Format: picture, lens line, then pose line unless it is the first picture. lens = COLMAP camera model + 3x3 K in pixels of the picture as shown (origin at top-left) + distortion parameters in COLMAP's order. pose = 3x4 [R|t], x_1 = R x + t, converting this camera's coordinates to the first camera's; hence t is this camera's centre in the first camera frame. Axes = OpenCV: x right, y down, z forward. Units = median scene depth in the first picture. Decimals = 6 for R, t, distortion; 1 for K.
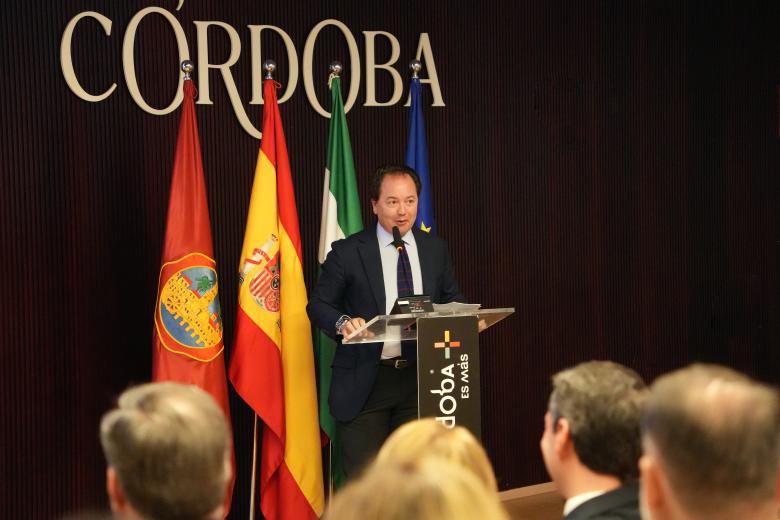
lens RADIAL K [[2132.3, 0, 340.6], [0, 2132.3, 263.0], [0, 0, 1]] dist [0.851852, 0.000000]
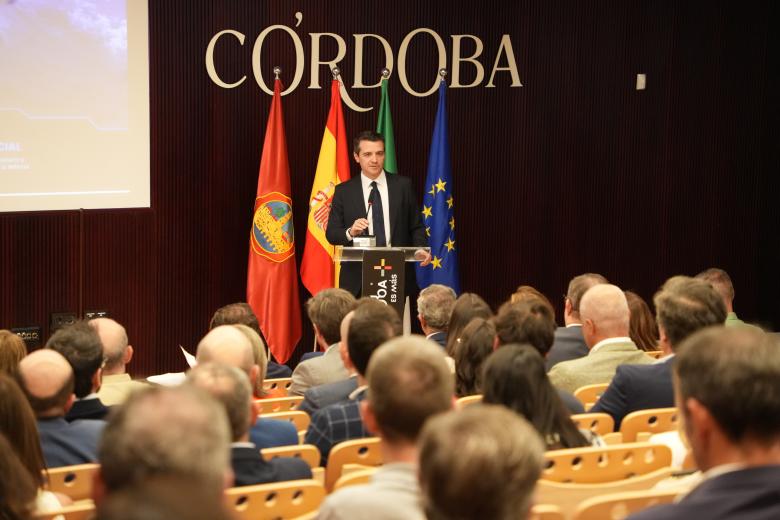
lens RADIAL K [[2132.3, 0, 366.5], [0, 2132.3, 253.2], [0, 0, 1]] dist [0.851852, 0.000000]
pose [[0.955129, 0.076226, -0.286214, 0.432917], [-0.054495, 0.995046, 0.083150, -0.091153], [0.291135, -0.063822, 0.954551, -0.449293]]
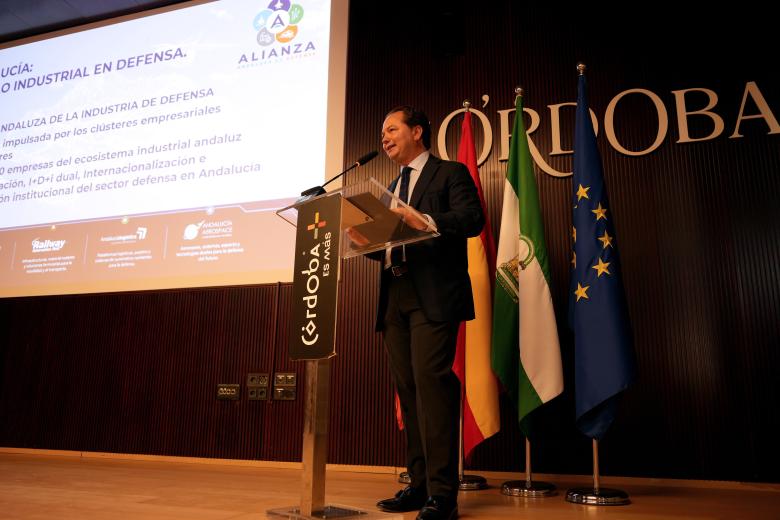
lens RADIAL K [[609.3, 0, 389.6], [0, 609.3, 267.3], [0, 0, 1]] dist [-0.063376, 0.053482]
pose [[0.435048, -0.173937, -0.883447, 0.279184], [-0.065140, 0.972513, -0.223550, 0.105602], [0.898048, 0.154803, 0.411760, 0.811707]]
